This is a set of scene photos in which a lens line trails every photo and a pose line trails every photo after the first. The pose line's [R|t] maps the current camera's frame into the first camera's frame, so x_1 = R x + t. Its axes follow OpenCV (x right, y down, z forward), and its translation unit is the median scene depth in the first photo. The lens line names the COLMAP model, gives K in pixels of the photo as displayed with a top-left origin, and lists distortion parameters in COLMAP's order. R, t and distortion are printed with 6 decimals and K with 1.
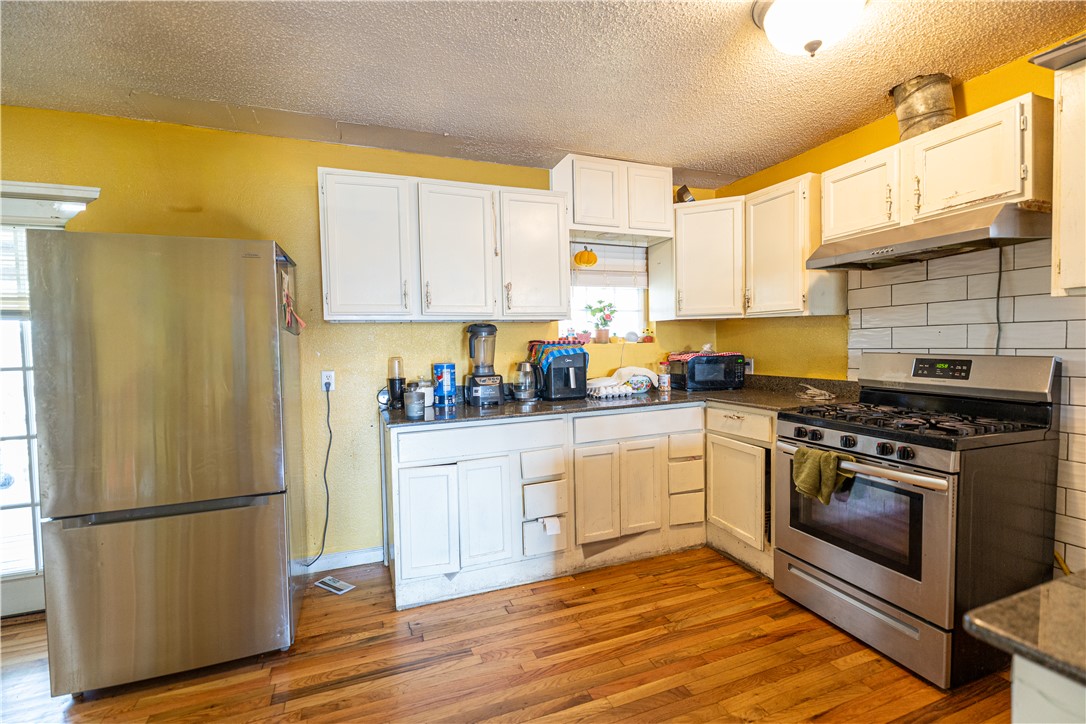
lens RADIAL K [[501.1, 0, 541.6], [0, 501.1, 366.7], [0, 0, 1]] dist [-0.000398, 0.000080]
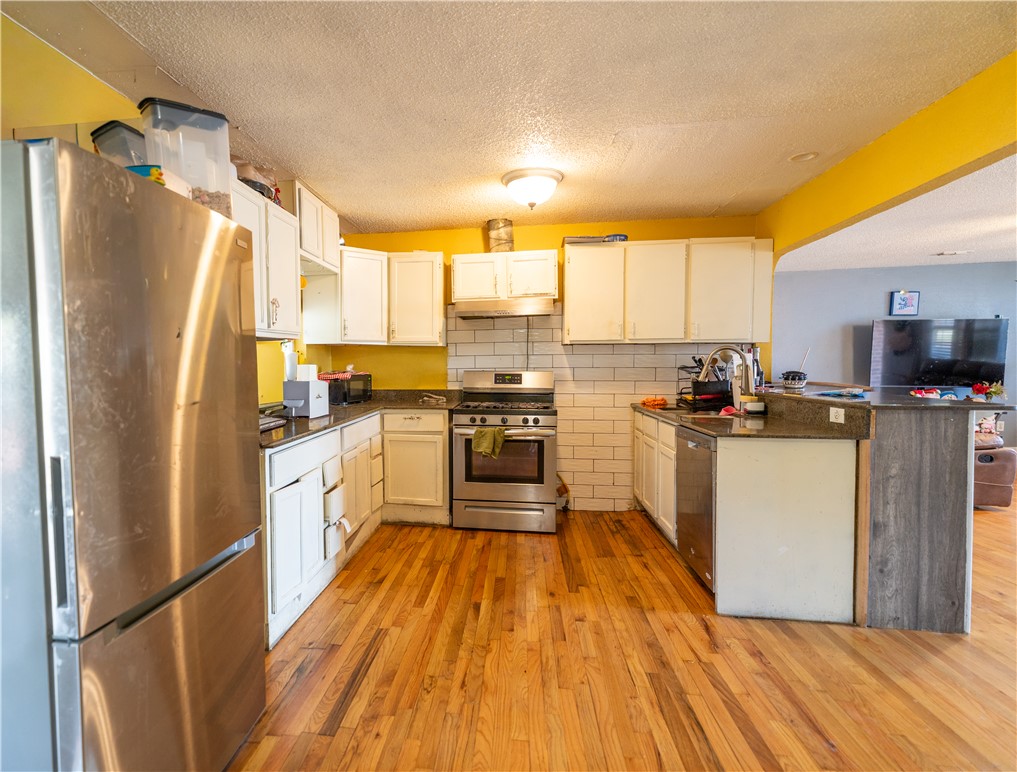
lens RADIAL K [[492.8, 0, 508.5], [0, 492.8, 386.0], [0, 0, 1]] dist [-0.001272, -0.000022]
pose [[0.454634, -0.025116, 0.890324, -0.783561], [0.039612, 0.999183, 0.007960, 0.015140], [-0.889797, 0.031648, 0.455258, 0.172799]]
